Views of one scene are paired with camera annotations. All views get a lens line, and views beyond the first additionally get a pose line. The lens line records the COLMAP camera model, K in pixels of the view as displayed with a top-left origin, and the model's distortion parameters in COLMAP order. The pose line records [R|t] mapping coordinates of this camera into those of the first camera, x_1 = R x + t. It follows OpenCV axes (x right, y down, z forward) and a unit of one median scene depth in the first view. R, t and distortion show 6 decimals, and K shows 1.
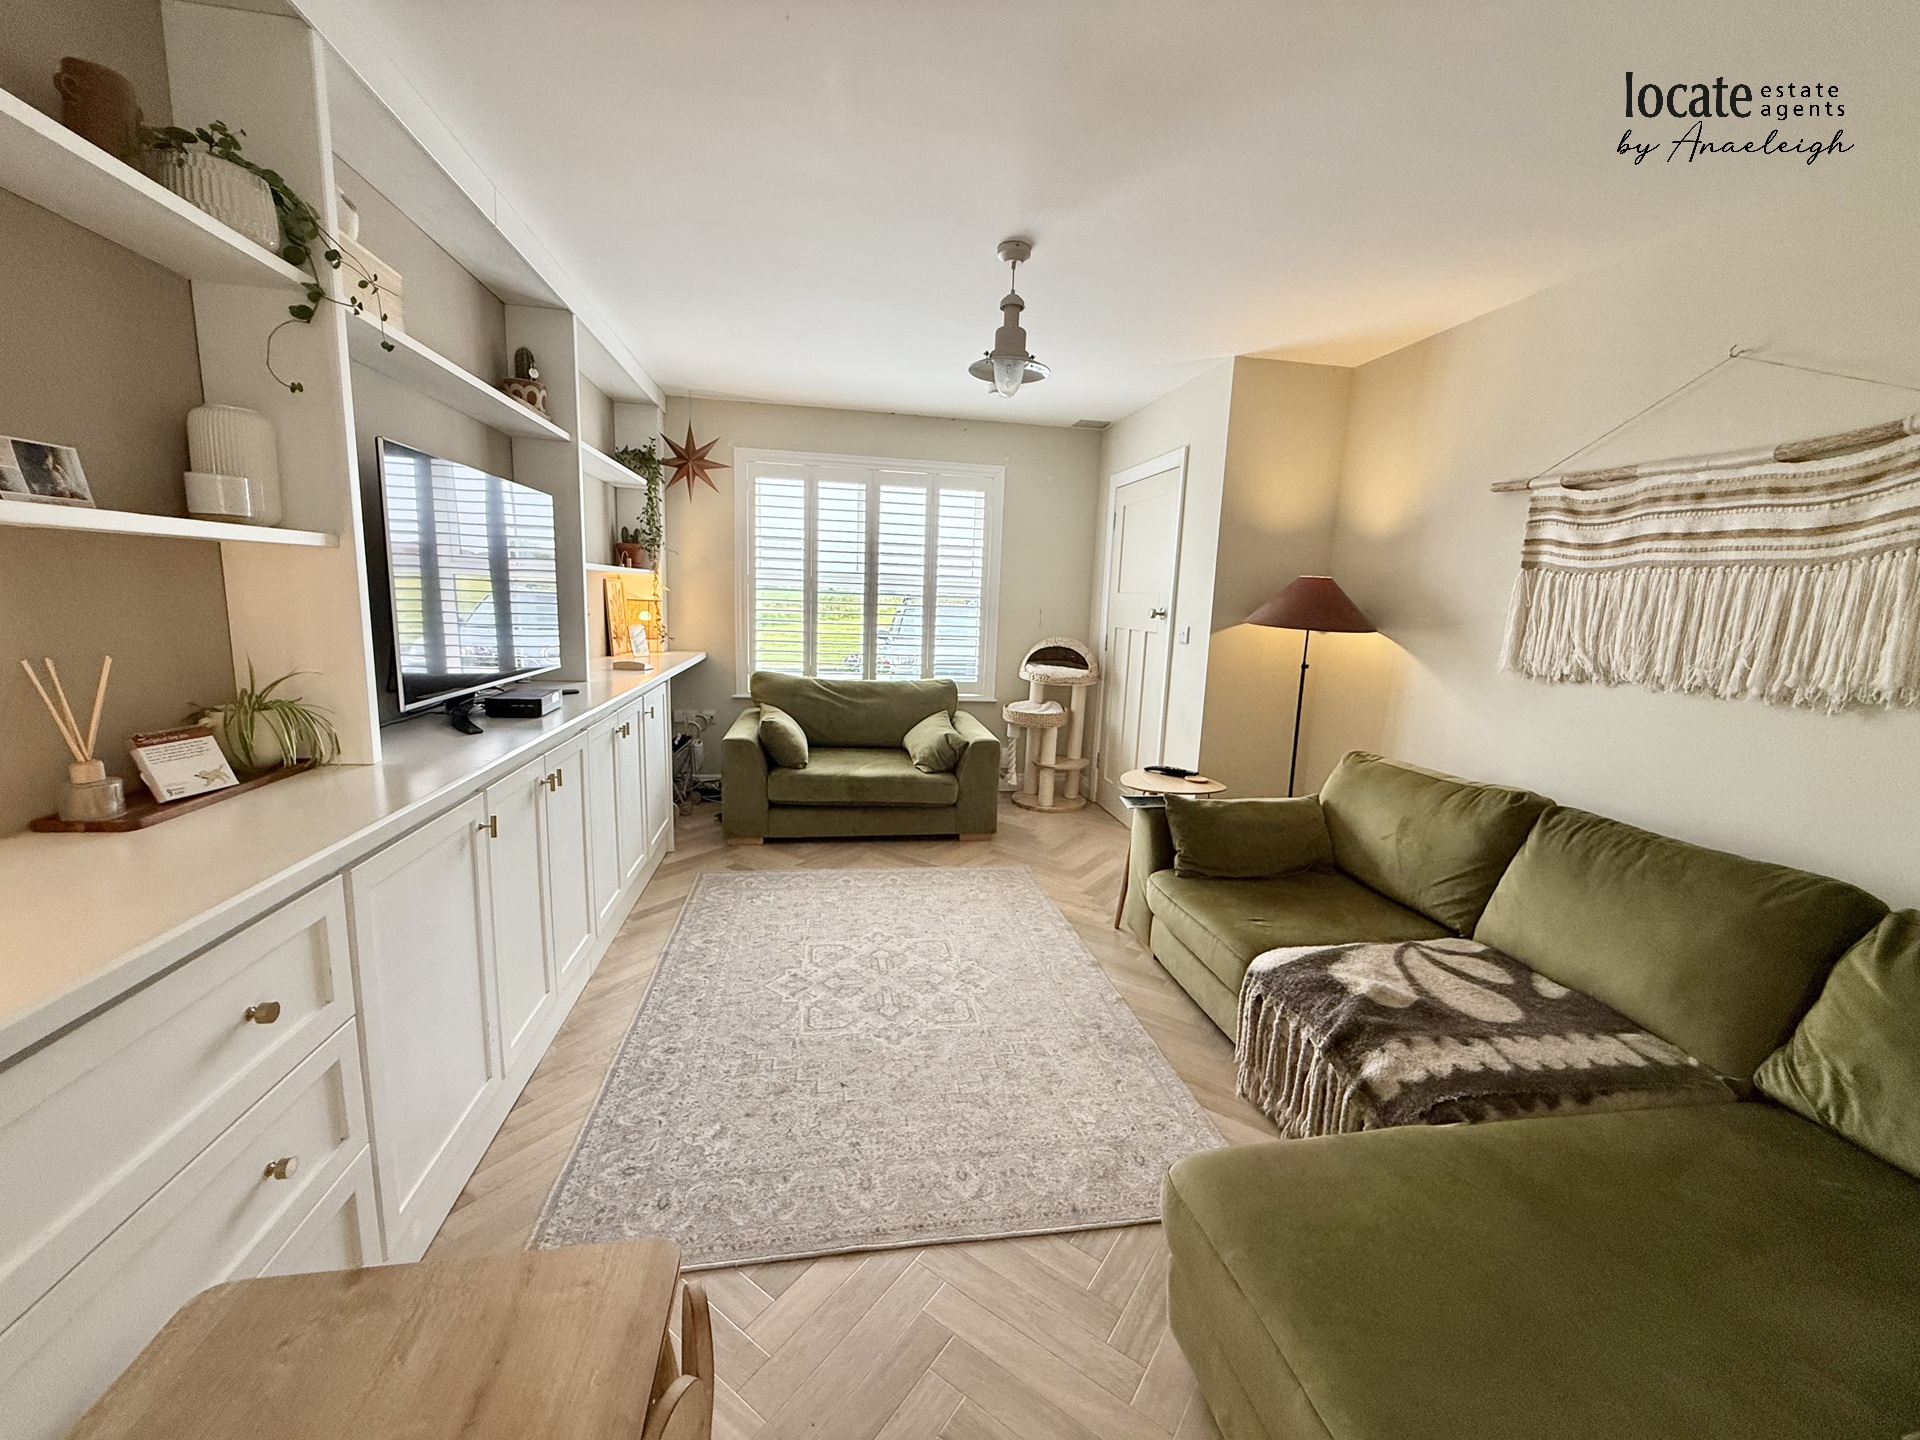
lens RADIAL K [[761.0, 0, 952.7], [0, 761.0, 723.9], [0, 0, 1]] dist [-0.000239, -0.000090]
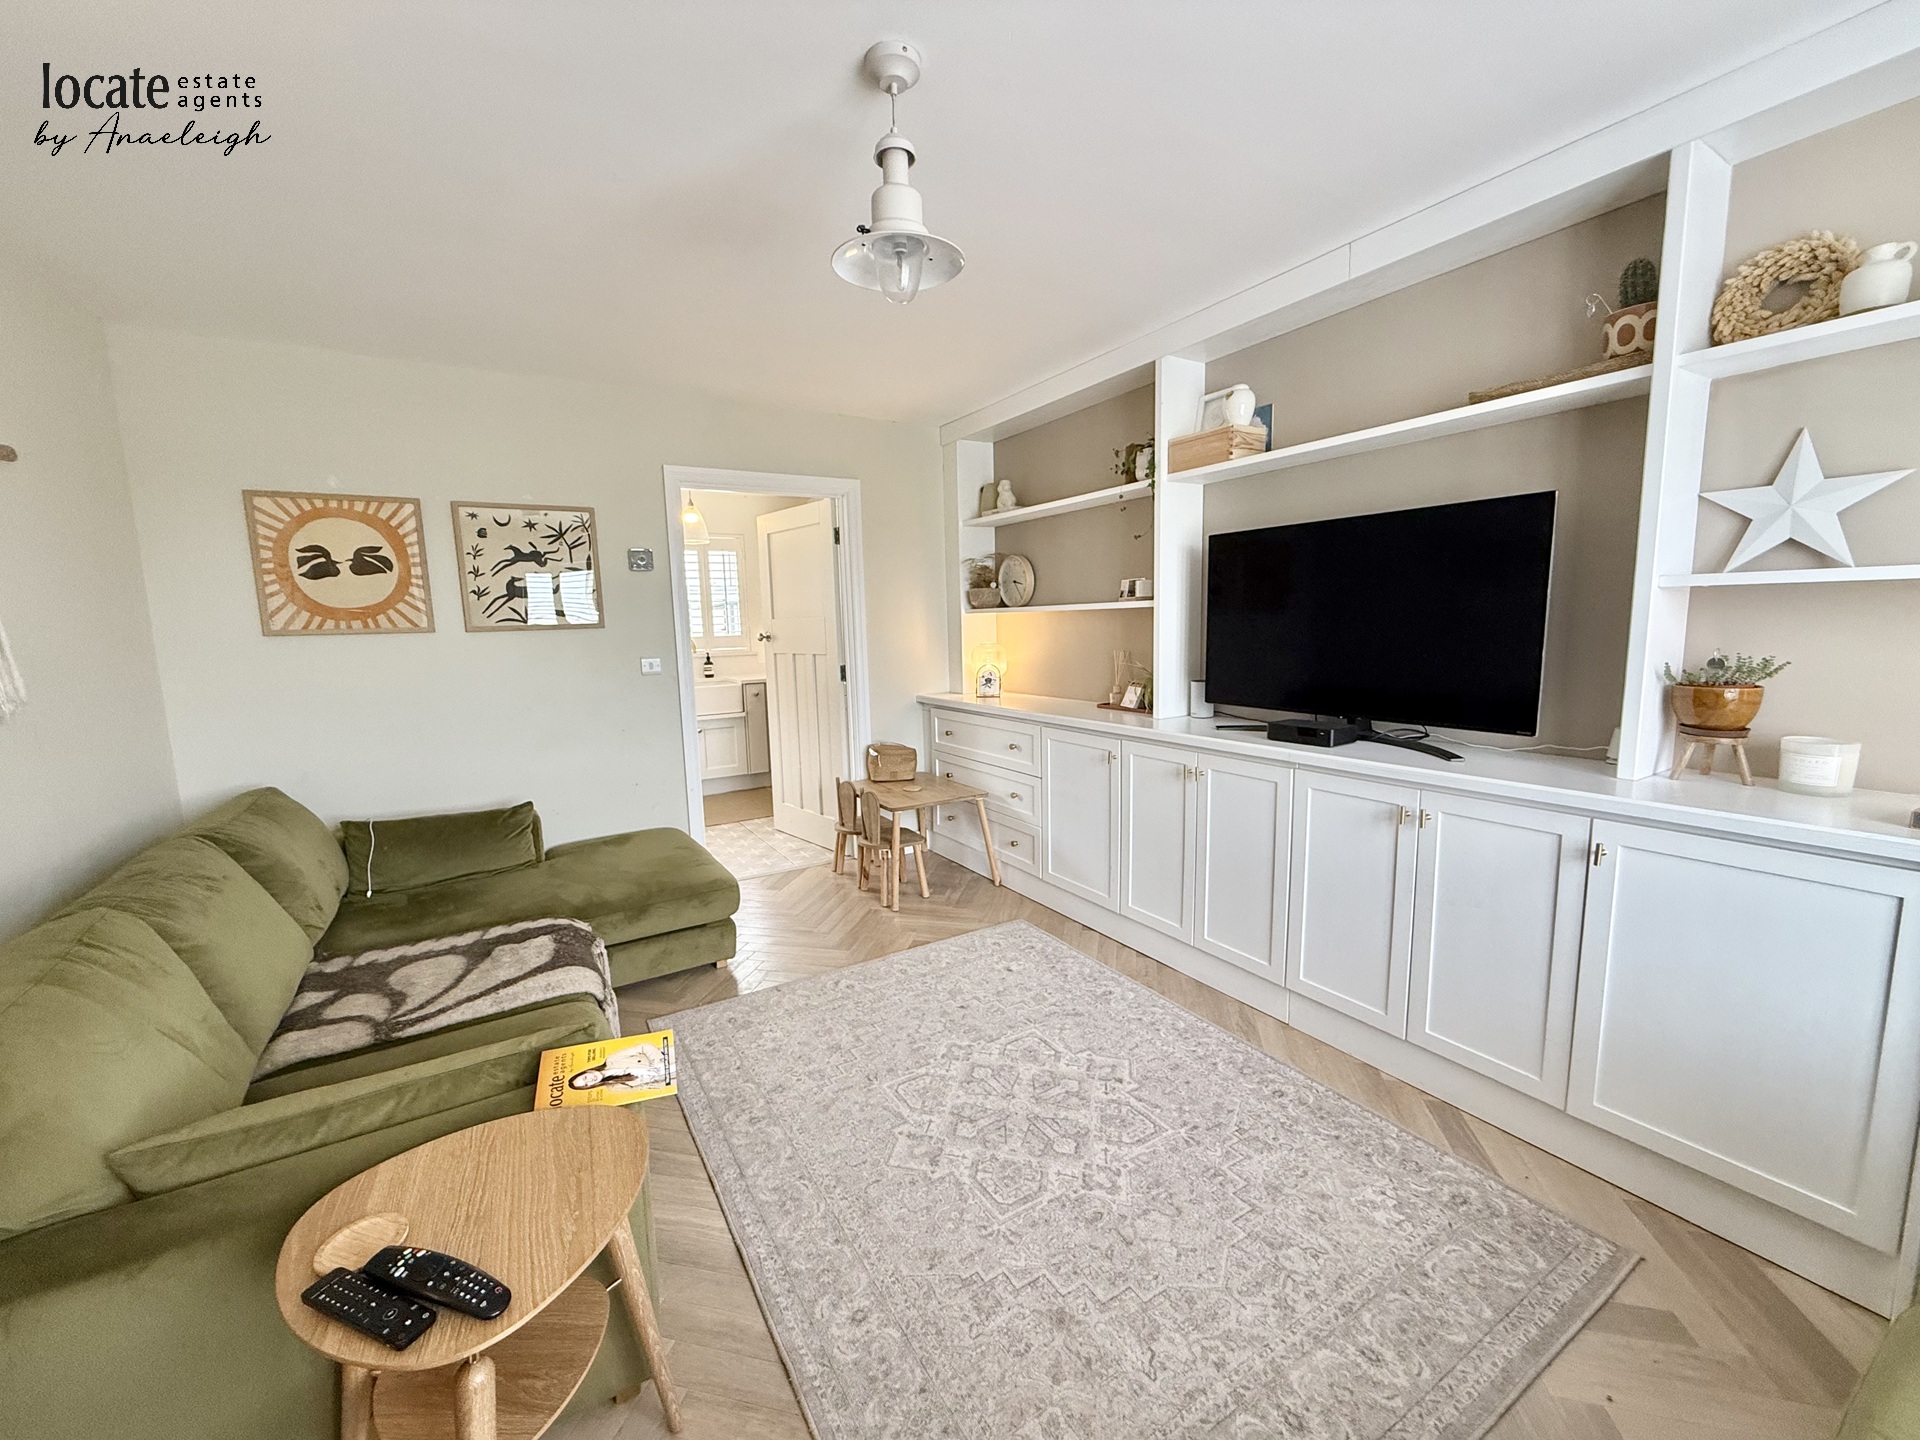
lens RADIAL K [[761.0, 0, 962.1], [0, 761.0, 719.5], [0, 0, 1]] dist [-0.000239, -0.000090]
pose [[-0.923424, 0.032551, -0.382399, 0.338938], [-0.076238, 0.960980, 0.265903, -0.341474], [0.376133, 0.274695, -0.884911, 2.045687]]
